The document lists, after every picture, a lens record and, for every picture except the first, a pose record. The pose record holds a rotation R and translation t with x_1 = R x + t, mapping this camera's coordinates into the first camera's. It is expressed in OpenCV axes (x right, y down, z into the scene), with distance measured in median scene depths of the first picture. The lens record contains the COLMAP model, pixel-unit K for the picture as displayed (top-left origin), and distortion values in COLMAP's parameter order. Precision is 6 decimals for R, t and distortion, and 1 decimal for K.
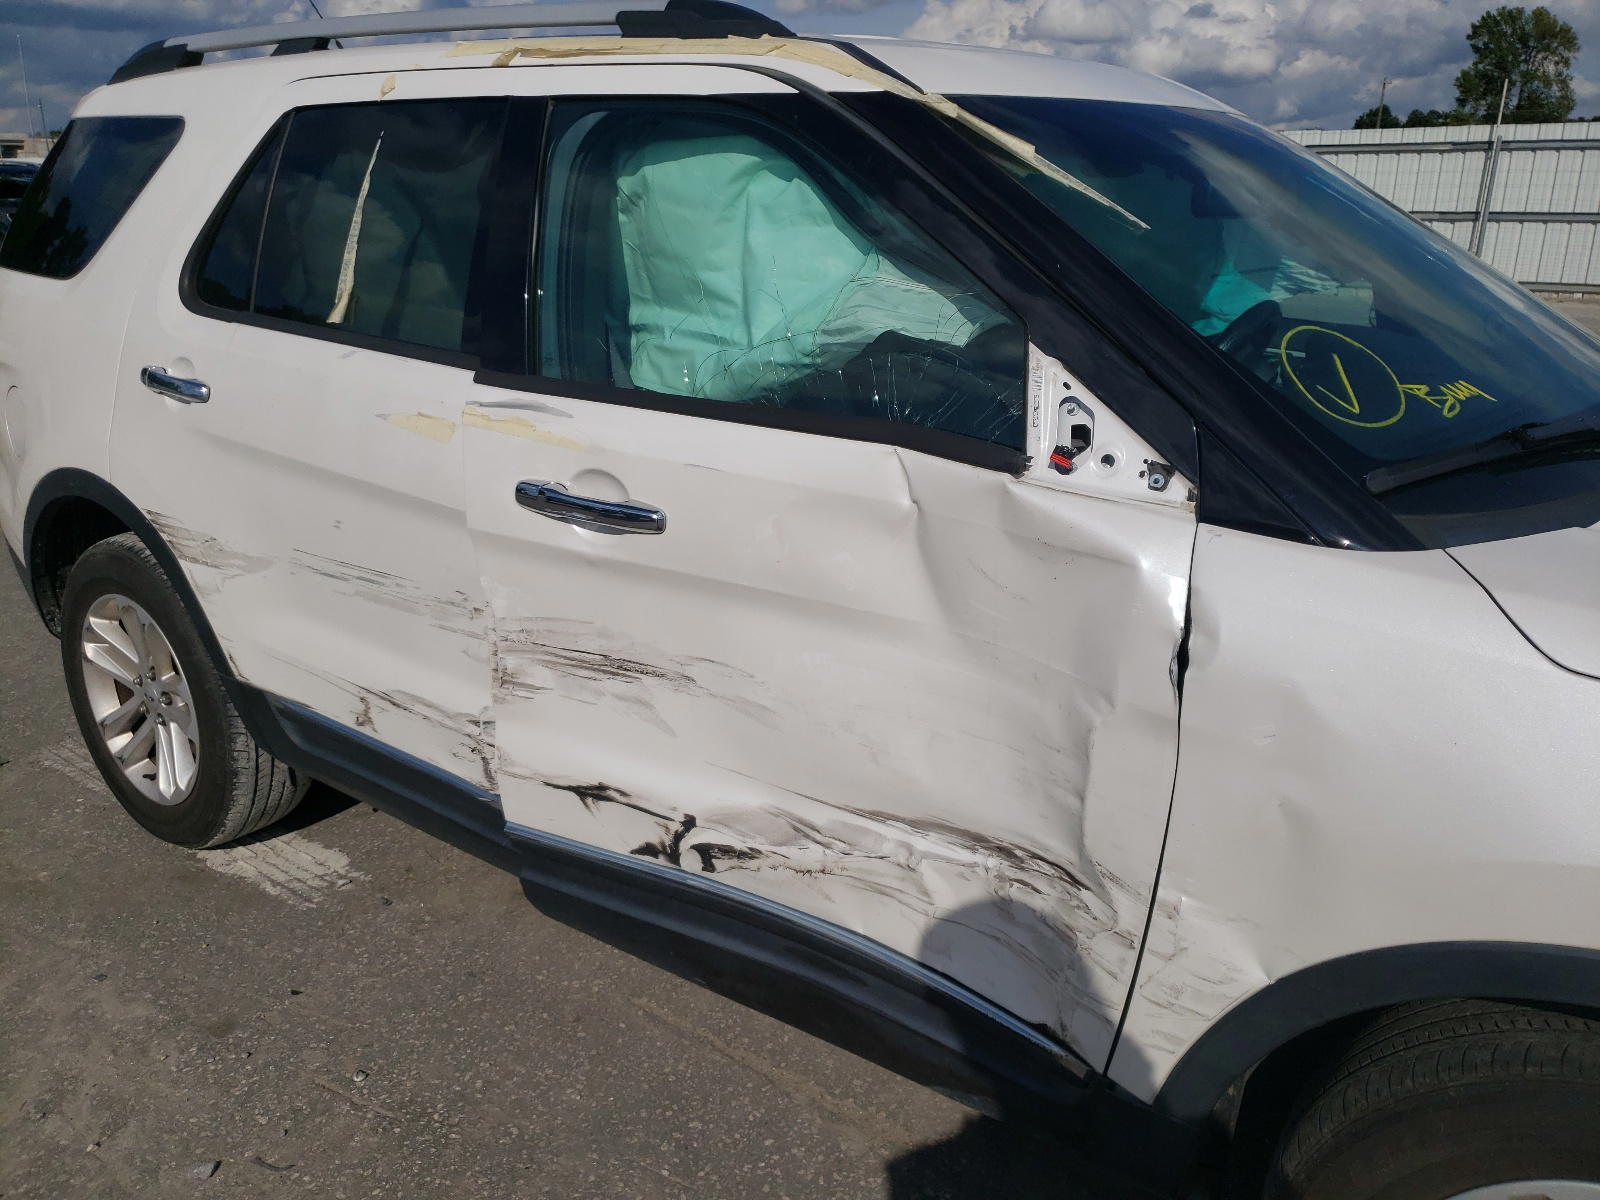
lens RADIAL K [[1308.4, 0, 800.0], [0, 1308.4, 600.0], [0, 0, 1]] dist [0.071089, 0.003102]
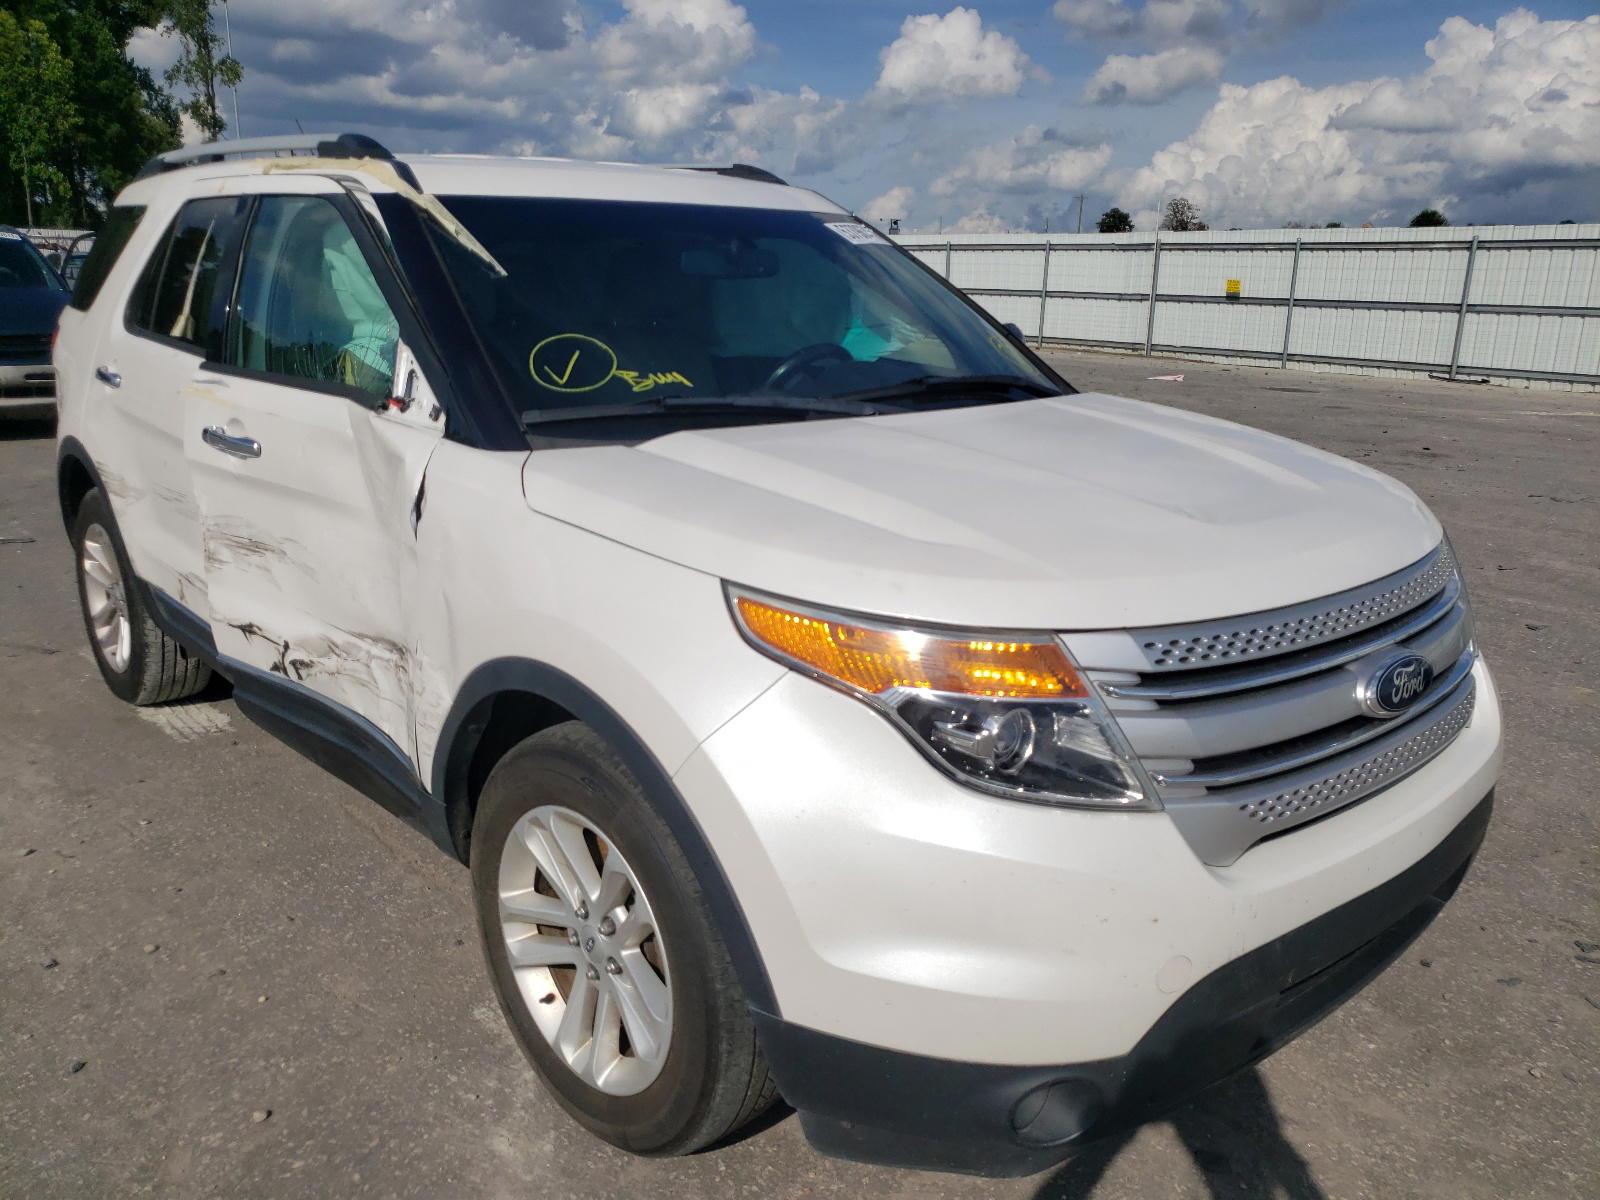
lens RADIAL K [[1244.5, 0, 800.0], [0, 1244.5, 600.0], [0, 0, 1]] dist [0.035250, -0.000118]
pose [[0.985125, 0.056249, -0.162372, 0.708765], [-0.064130, 0.996984, -0.043703, 0.130781], [0.159424, 0.053466, 0.985761, -0.357873]]
